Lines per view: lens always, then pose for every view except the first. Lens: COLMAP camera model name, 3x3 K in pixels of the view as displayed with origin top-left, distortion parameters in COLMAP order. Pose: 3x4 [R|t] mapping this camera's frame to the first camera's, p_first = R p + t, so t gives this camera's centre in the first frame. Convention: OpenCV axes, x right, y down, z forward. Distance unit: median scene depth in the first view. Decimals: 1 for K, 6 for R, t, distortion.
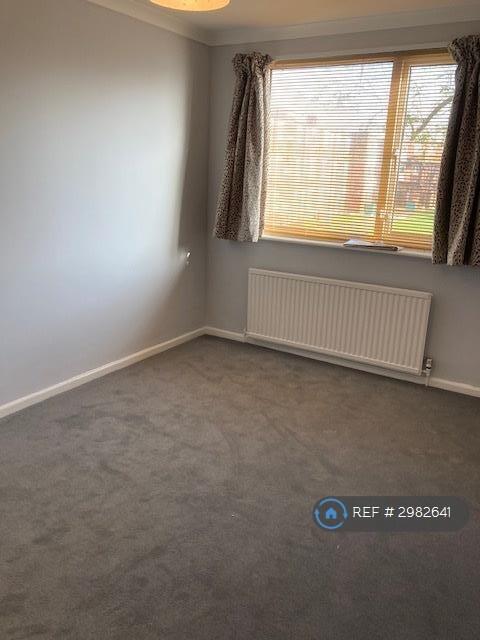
lens RADIAL K [[537.6, 0, 240.0], [0, 537.6, 320.0], [0, 0, 1]] dist [0.042851, -0.004094]
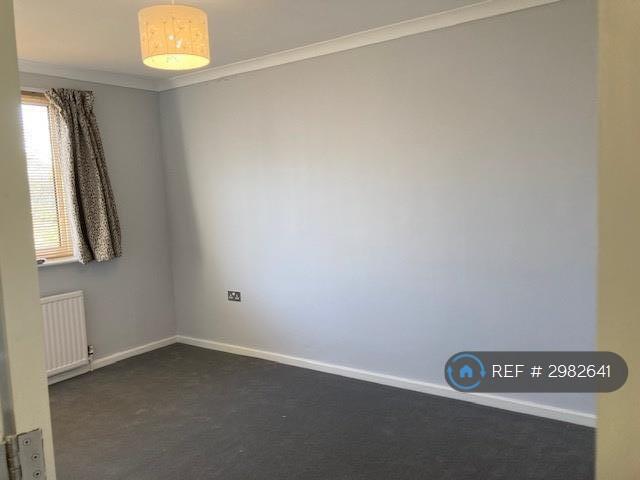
lens RADIAL K [[537.6, 0, 320.0], [0, 537.6, 240.0], [0, 0, 1]] dist [0.042851, -0.004094]
pose [[0.047837, -0.136489, 0.989486, -0.768132], [0.311556, 0.943237, 0.115047, -0.126291], [-0.949023, 0.302777, 0.087646, 0.372073]]
